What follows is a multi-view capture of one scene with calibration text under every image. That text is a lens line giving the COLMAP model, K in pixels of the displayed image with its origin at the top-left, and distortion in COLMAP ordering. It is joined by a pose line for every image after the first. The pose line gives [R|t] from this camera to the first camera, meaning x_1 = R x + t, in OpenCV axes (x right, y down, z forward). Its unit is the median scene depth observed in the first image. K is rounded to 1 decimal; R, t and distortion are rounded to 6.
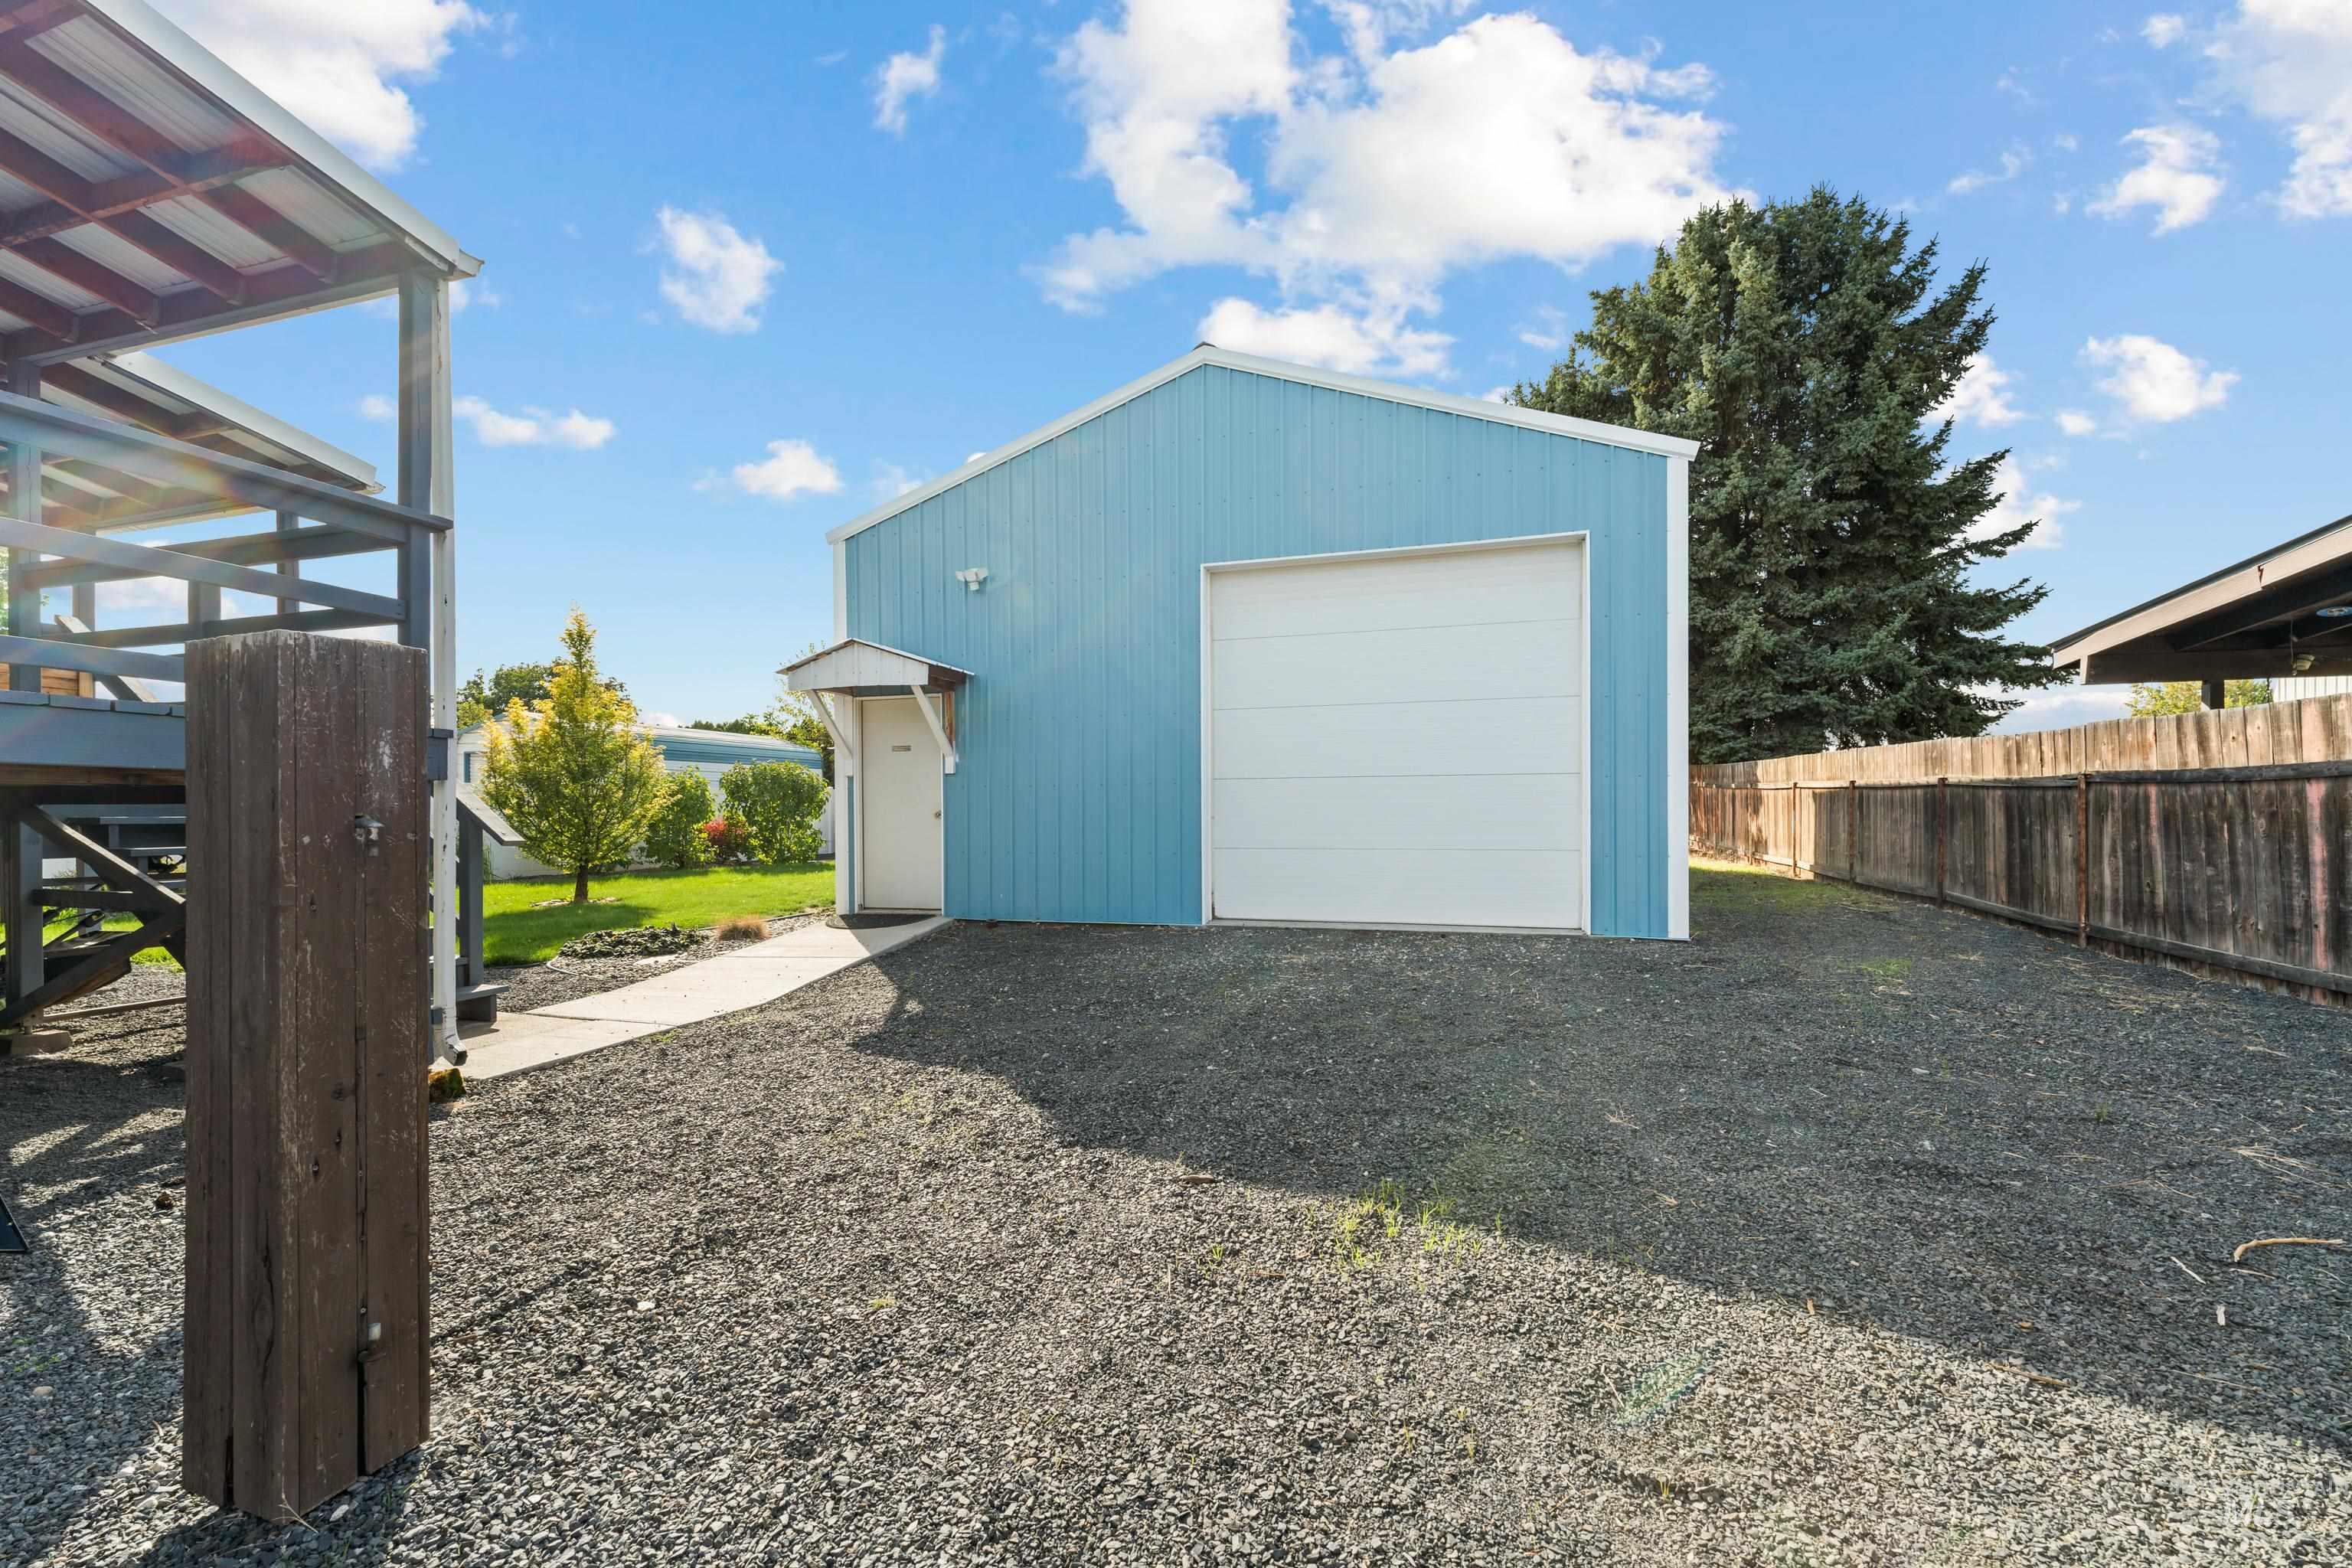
lens RADIAL K [[972.9, 0, 1175.1], [0, 972.9, 759.8], [0, 0, 1]] dist [0.000474, -0.000044]
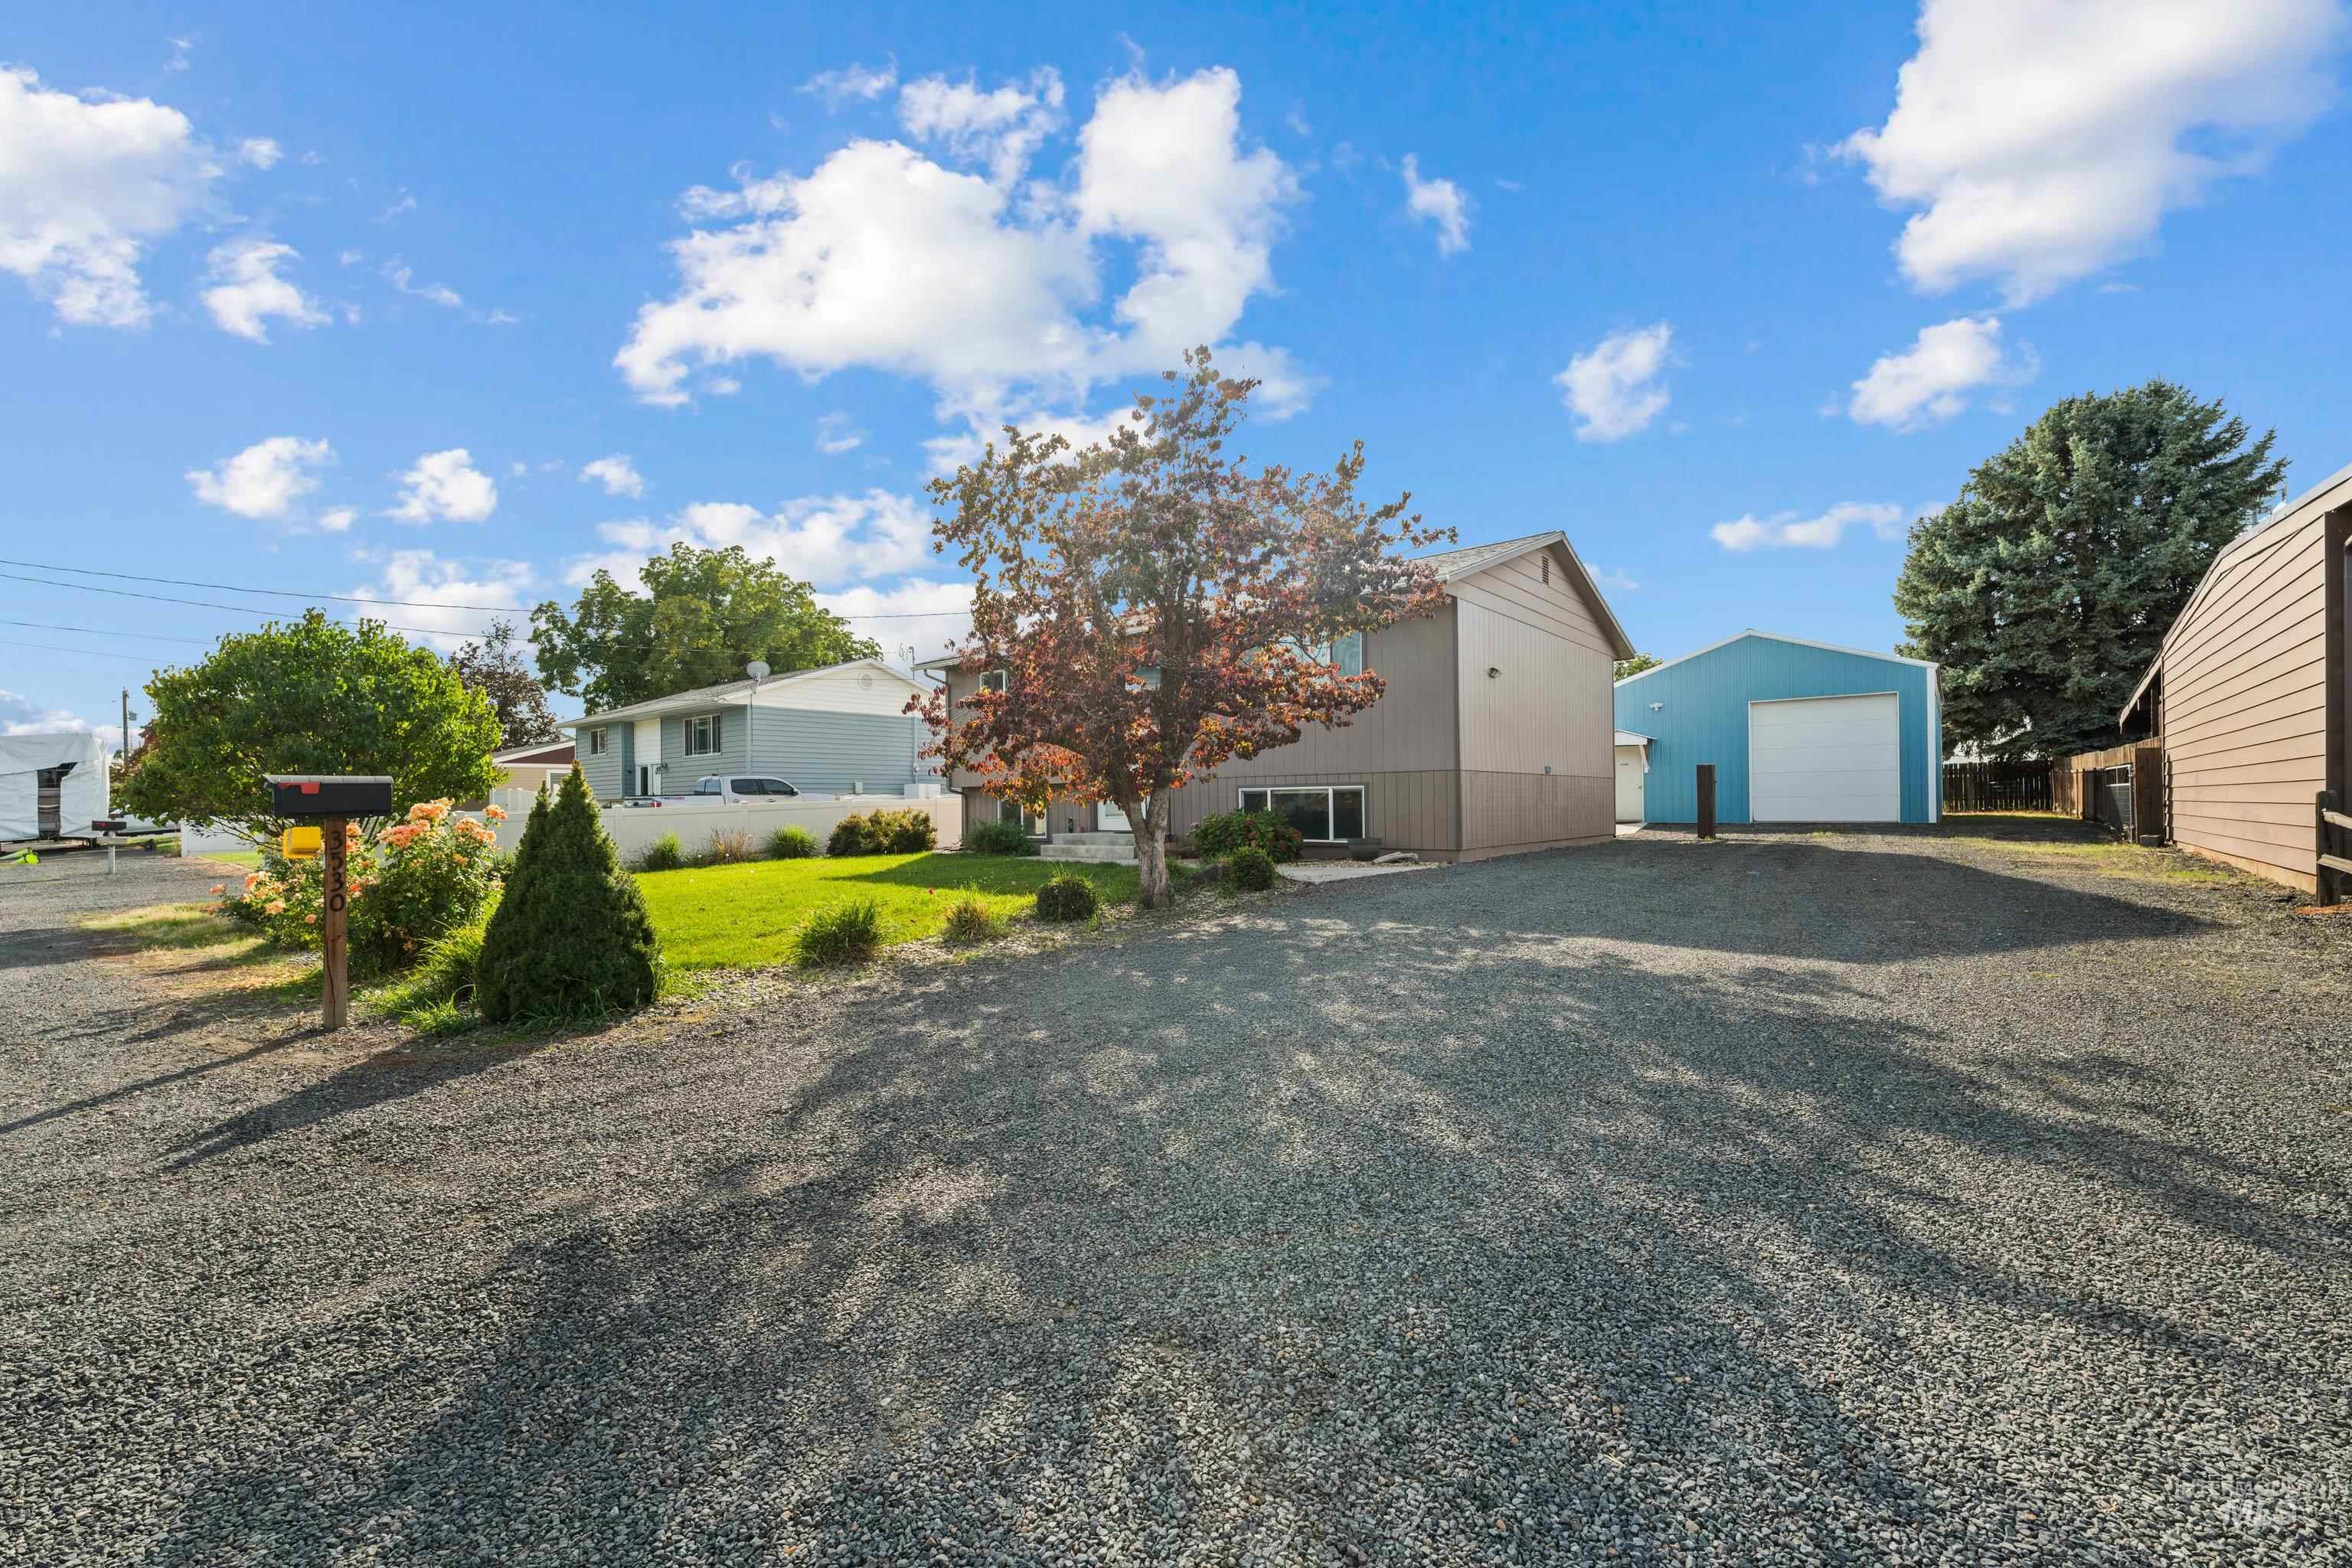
lens RADIAL K [[977.8, 0, 1176.0], [0, 977.8, 784.0], [0, 0, 1]] dist [0.001731, 0.000375]
pose [[0.931441, -0.014040, -0.363621, -0.236889], [0.024946, 0.999368, 0.025314, -0.031610], [0.363036, -0.032649, 0.931203, -1.105705]]
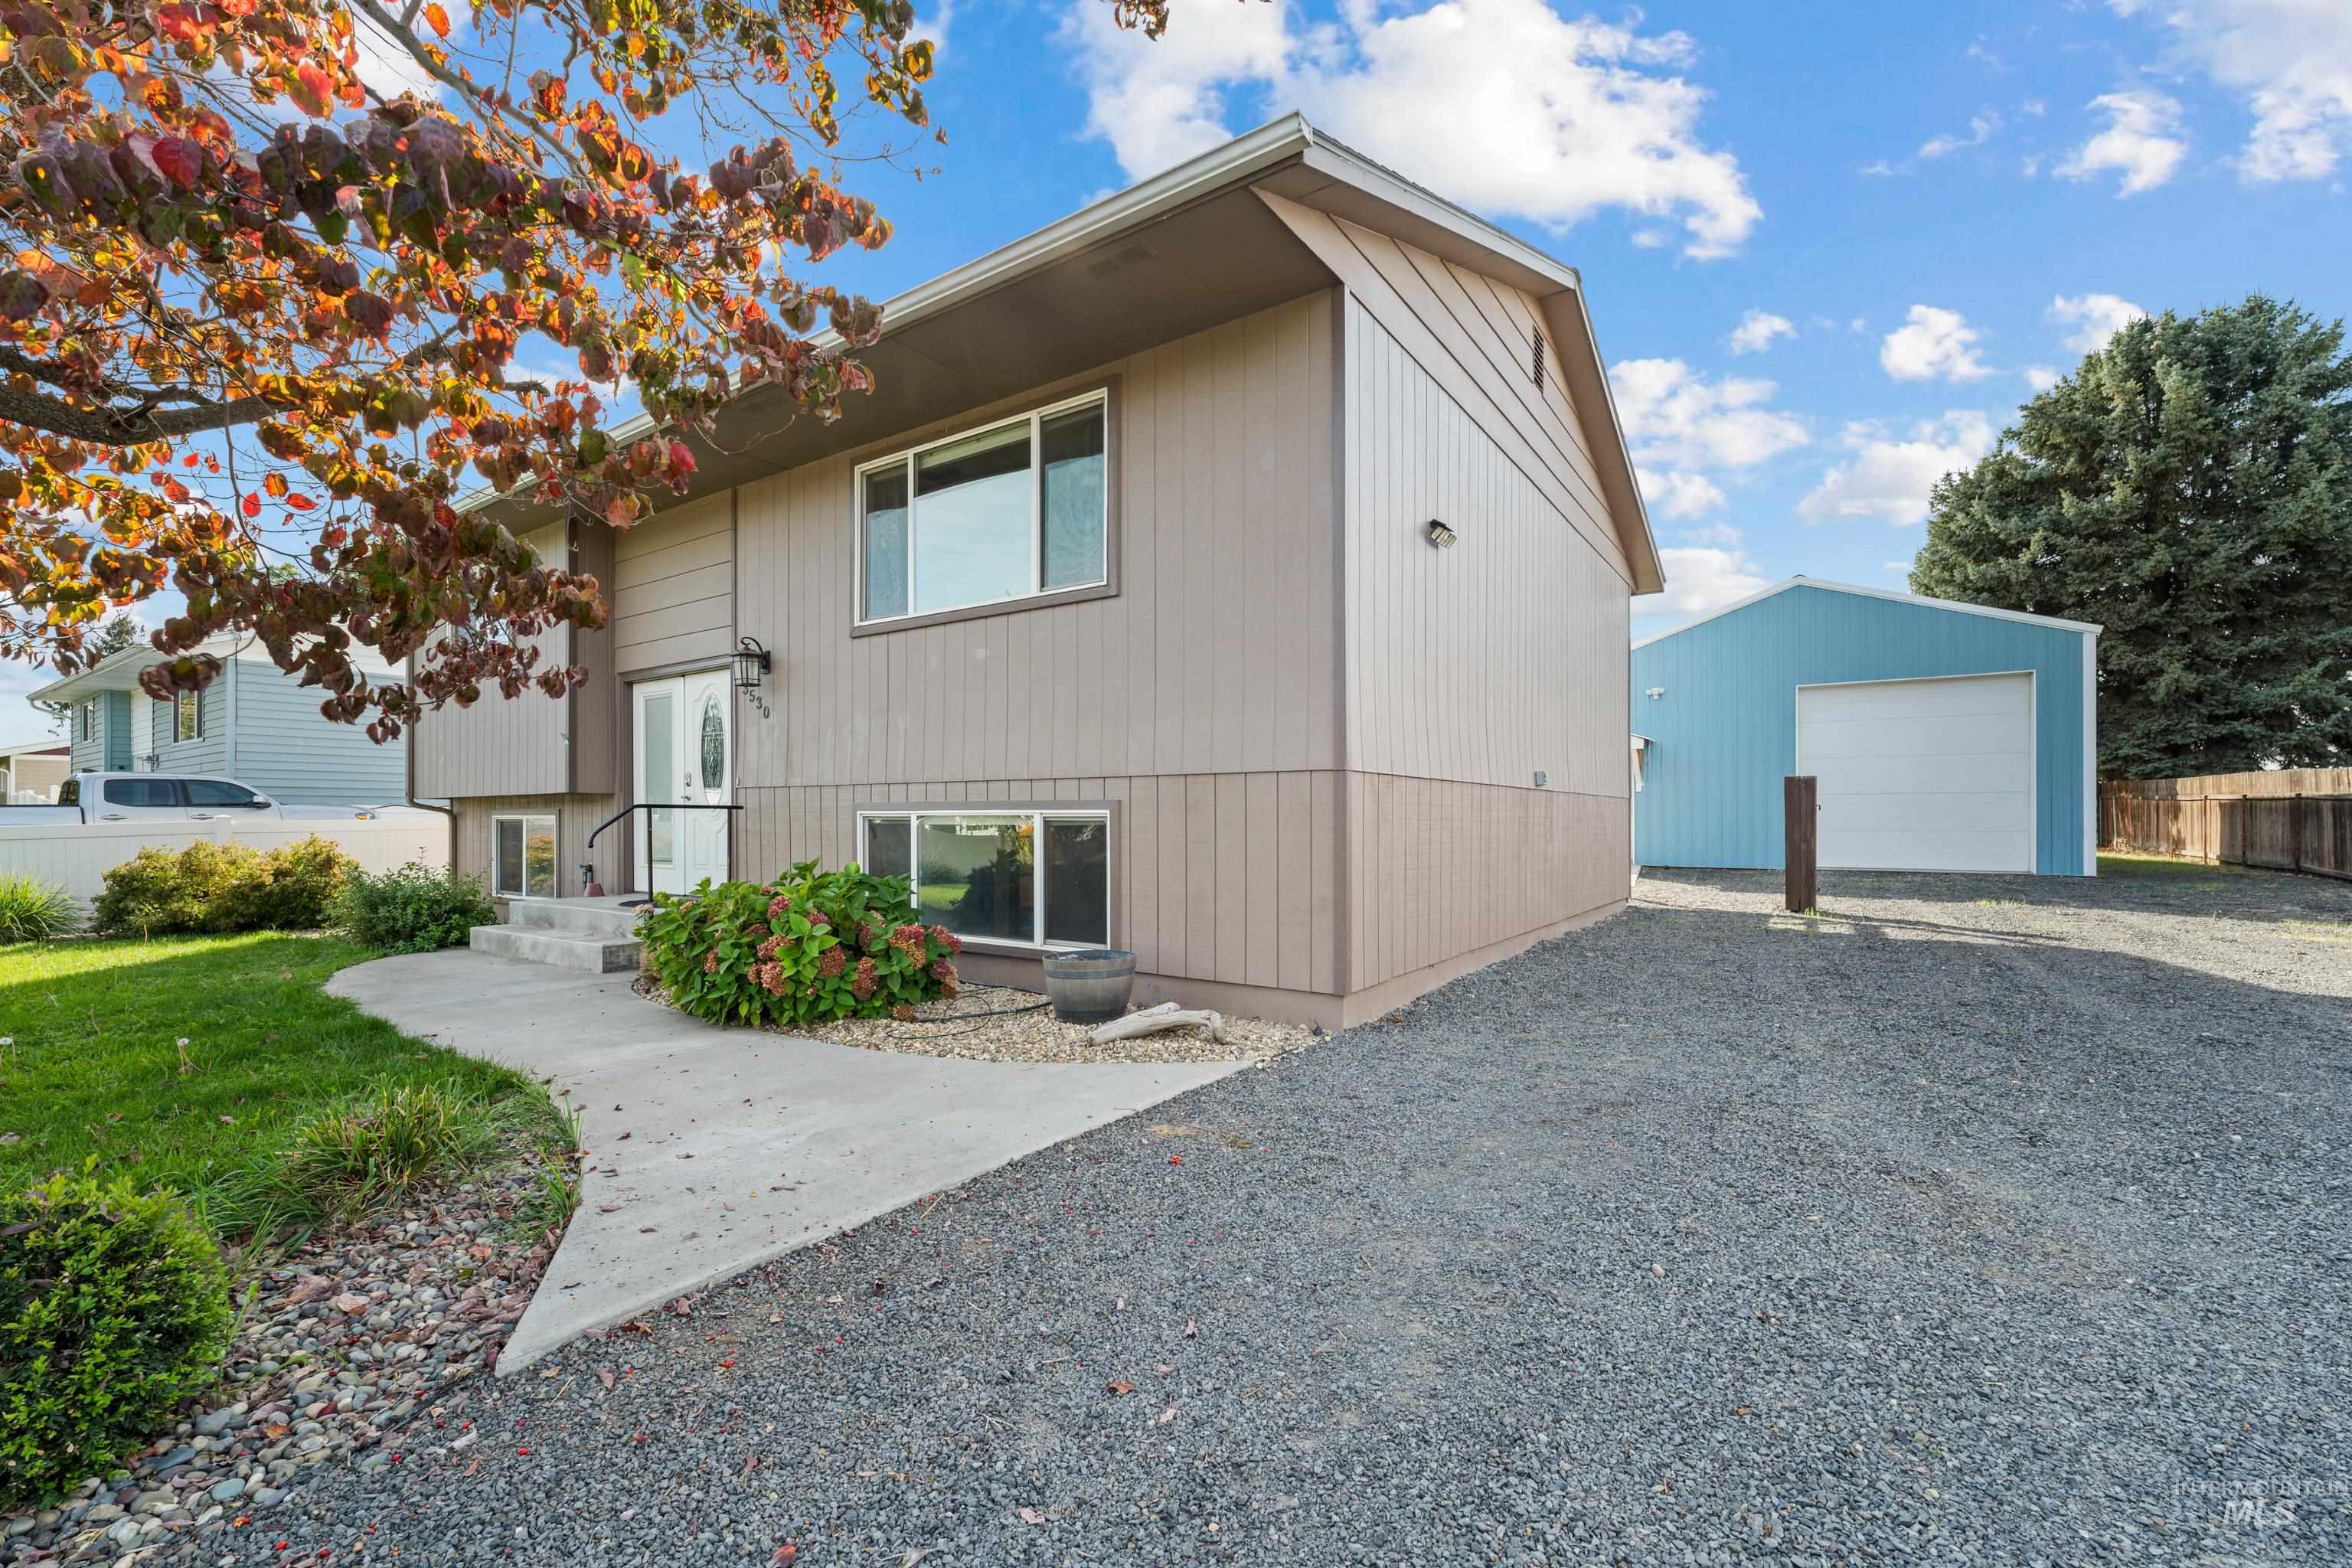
lens RADIAL K [[977.8, 0, 1176.0], [0, 977.8, 784.0], [0, 0, 1]] dist [0.001731, 0.000375]
pose [[0.957452, -0.005278, -0.288545, -0.275736], [0.009045, 0.999890, 0.011723, -0.017202], [0.288451, -0.013834, 0.957395, -0.578622]]
